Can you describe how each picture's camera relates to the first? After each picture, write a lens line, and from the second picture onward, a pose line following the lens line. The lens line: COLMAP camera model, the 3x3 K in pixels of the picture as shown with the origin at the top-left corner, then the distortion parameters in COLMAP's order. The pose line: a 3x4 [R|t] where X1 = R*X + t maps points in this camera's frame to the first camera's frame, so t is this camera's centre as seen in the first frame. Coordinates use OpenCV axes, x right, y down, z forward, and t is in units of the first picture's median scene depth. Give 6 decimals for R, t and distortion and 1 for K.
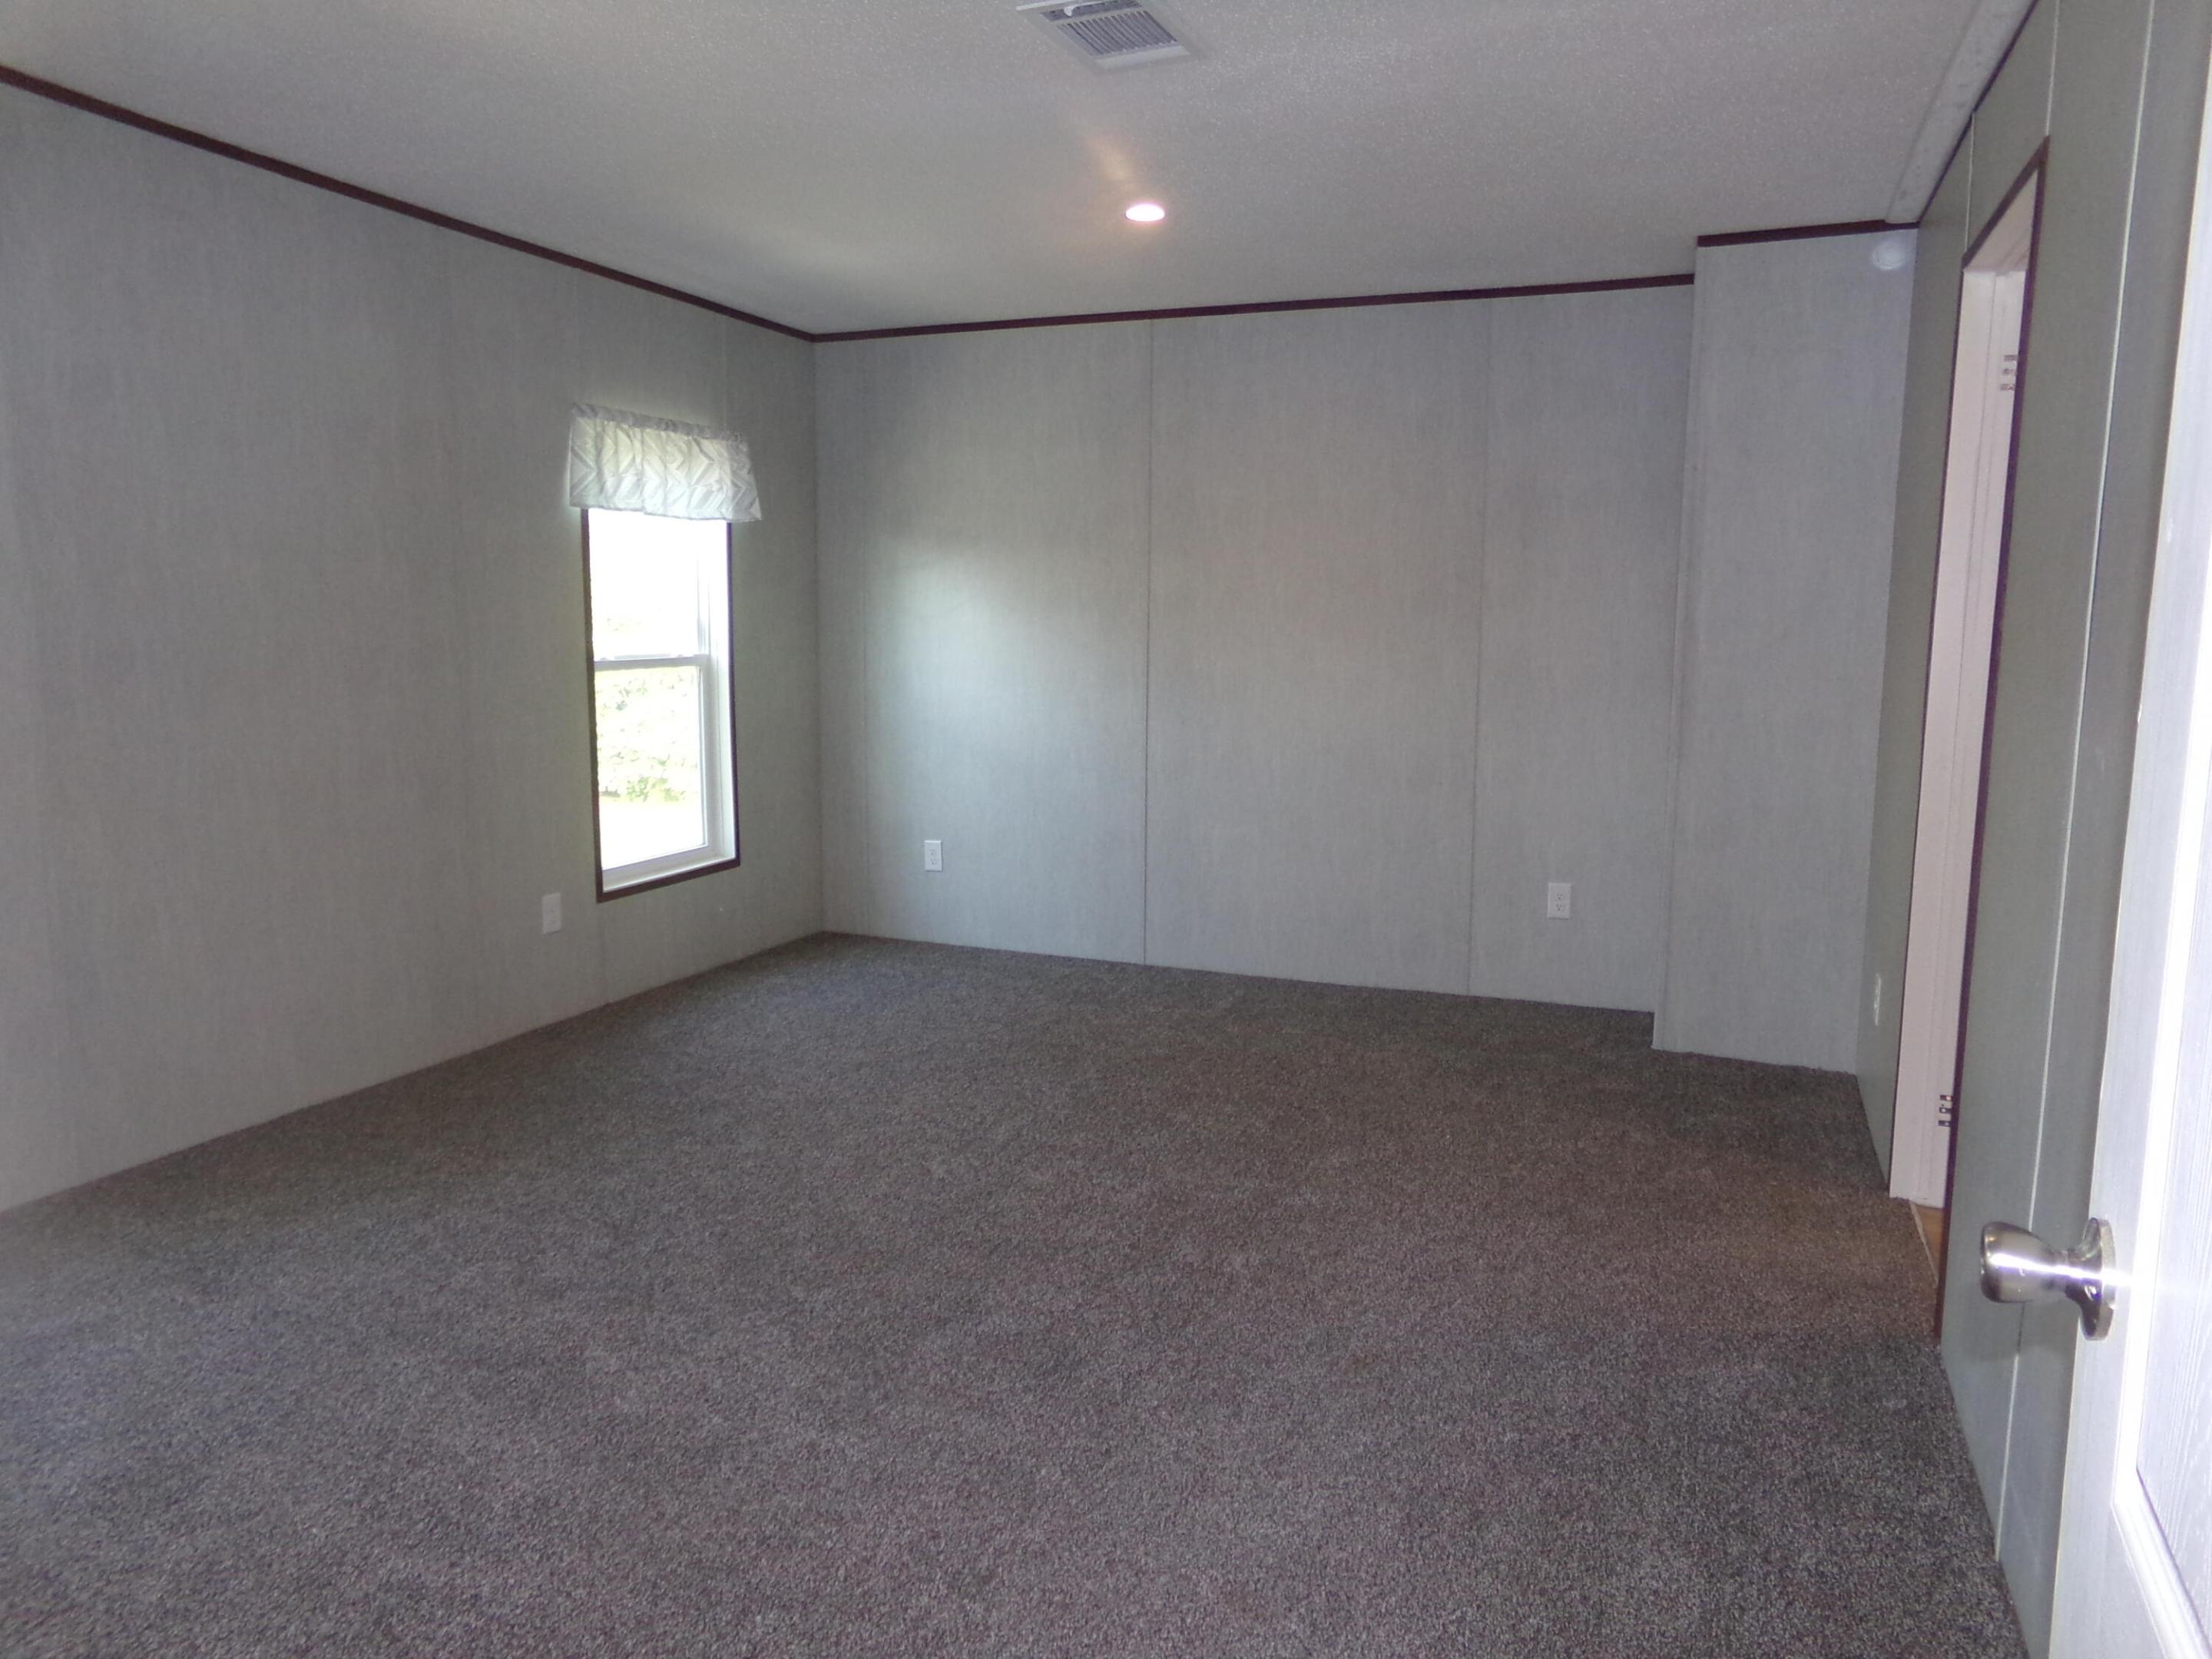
lens RADIAL K [[1517.9, 0, 1089.6], [0, 1517.9, 826.0], [0, 0, 1]] dist [-0.046002, 0.078939]
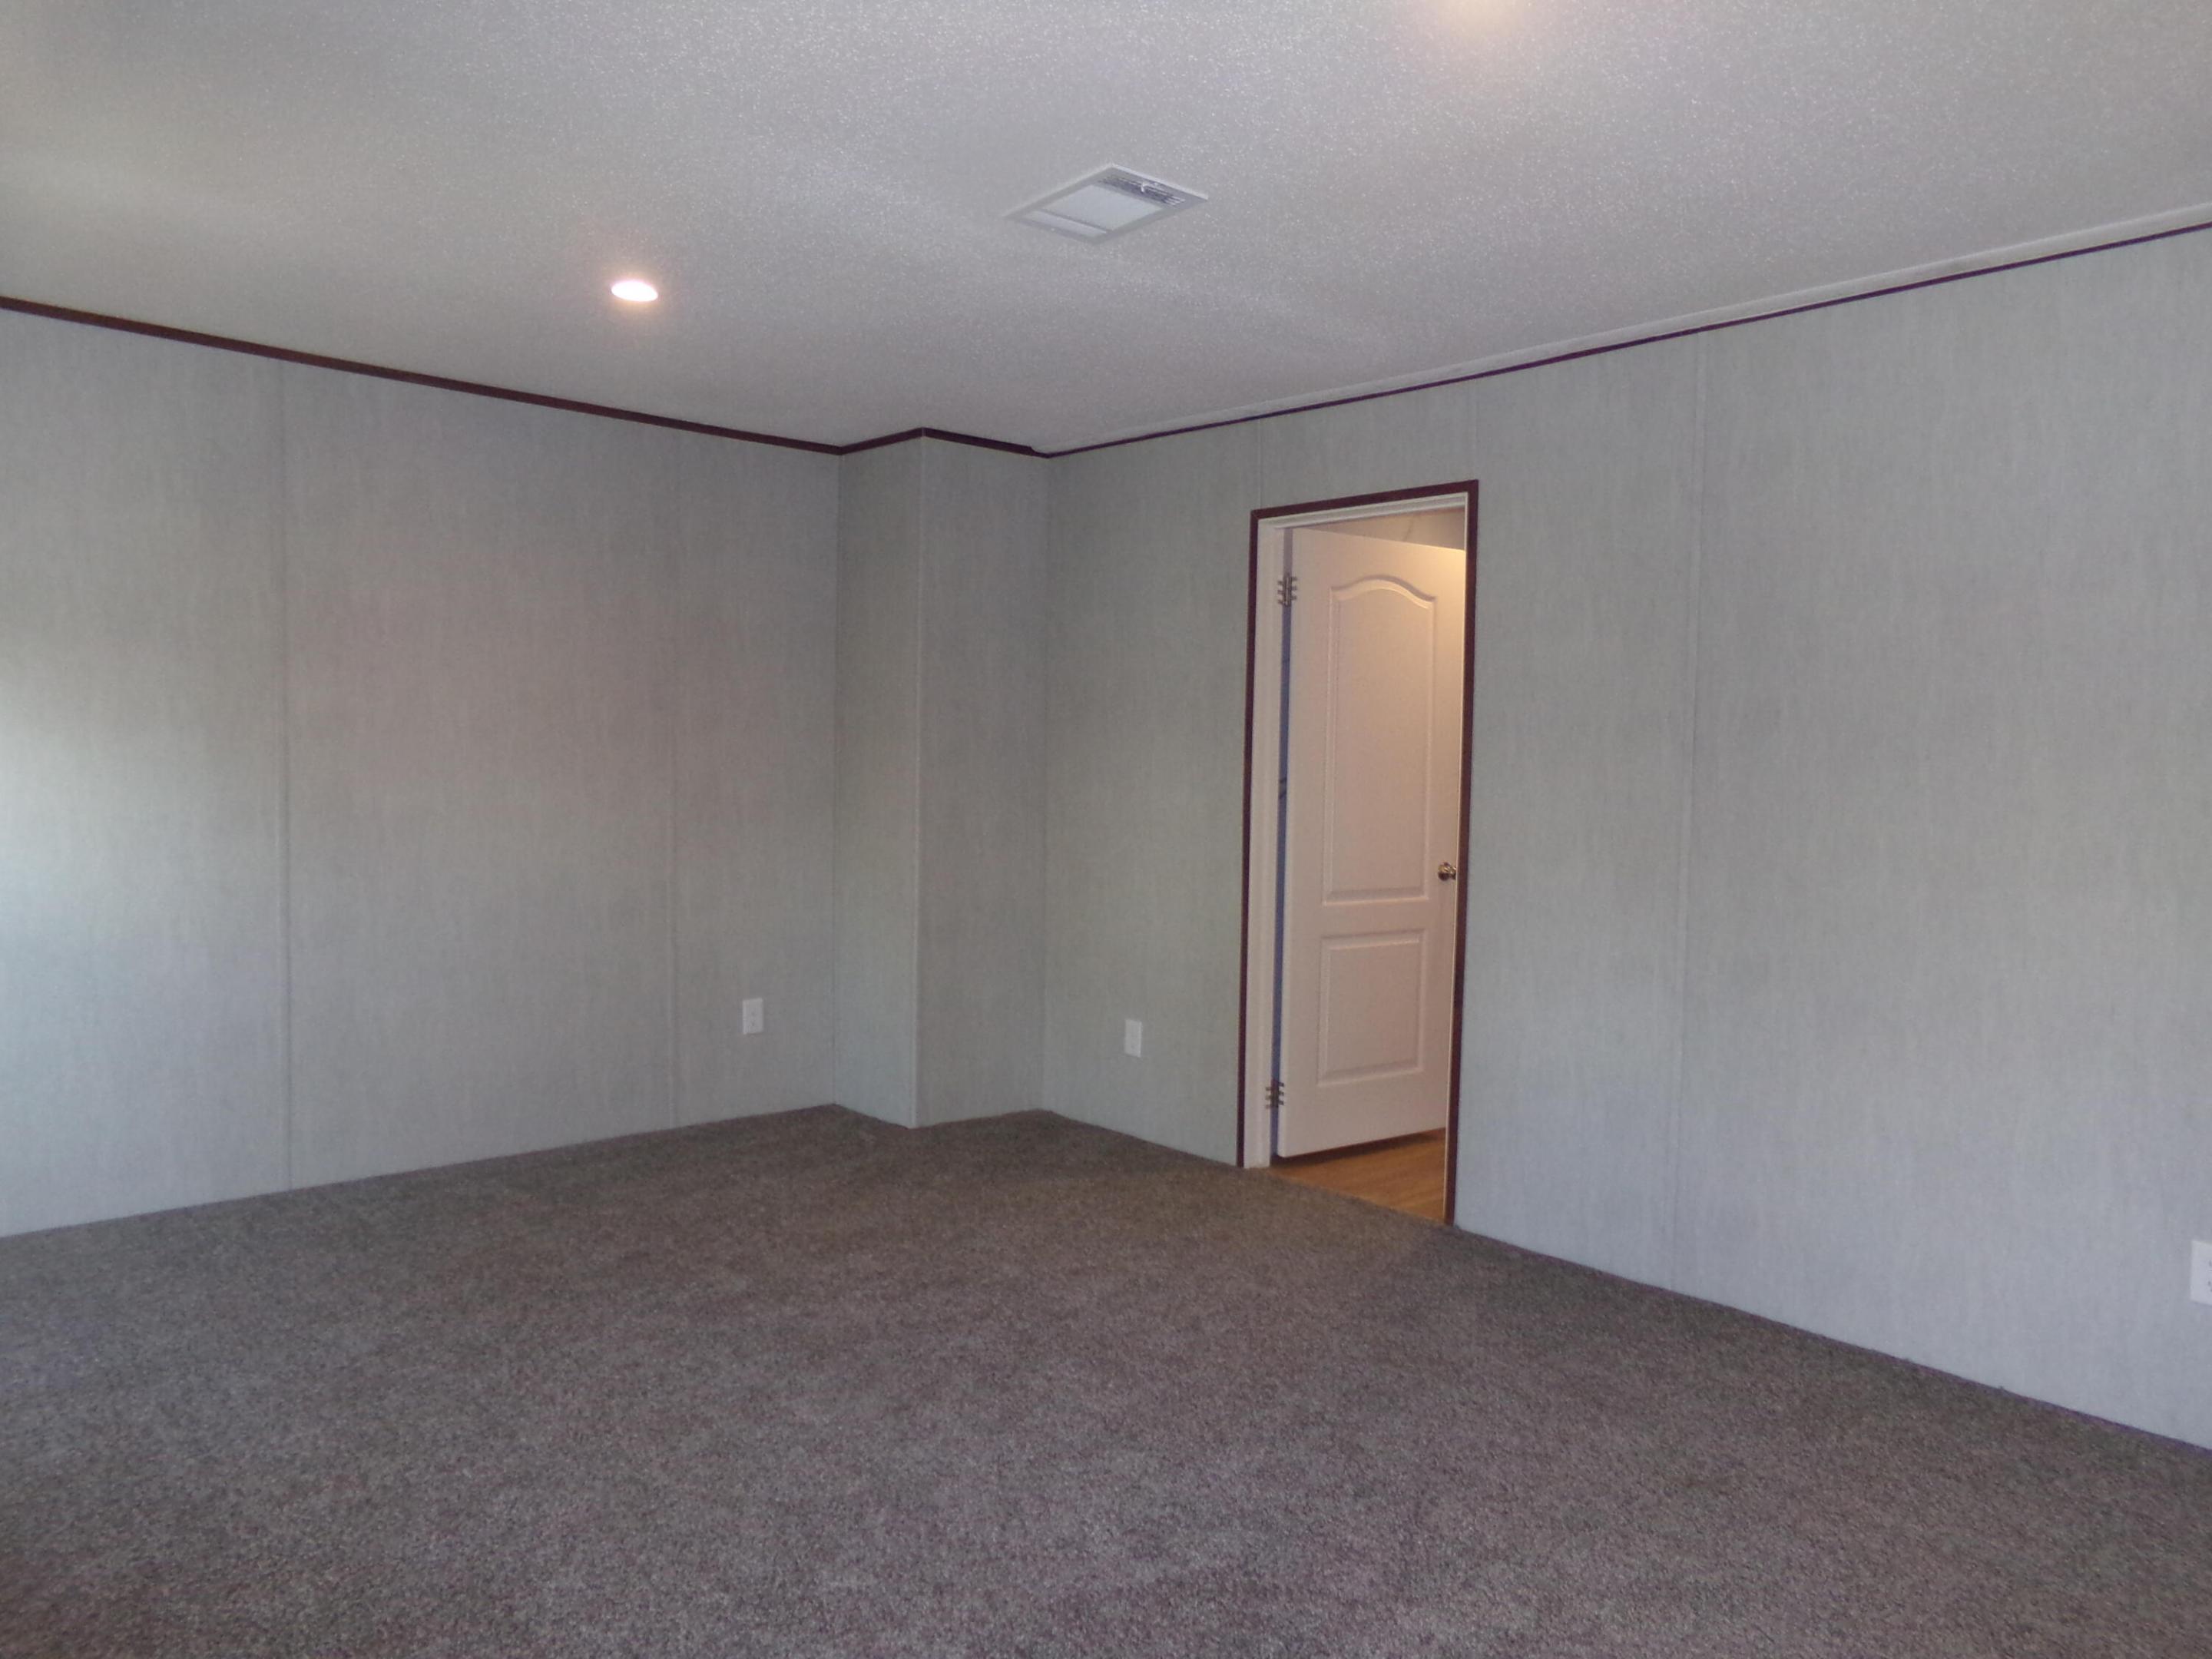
lens RADIAL K [[1517.9, 0, 1092.1], [0, 1517.9, 834.2], [0, 0, 1]] dist [-0.046002, 0.078939]
pose [[0.457695, -0.047066, 0.887863, -0.488135], [0.107861, 0.994162, -0.002902, -0.045858], [-0.882542, 0.097094, 0.460100, 0.298587]]
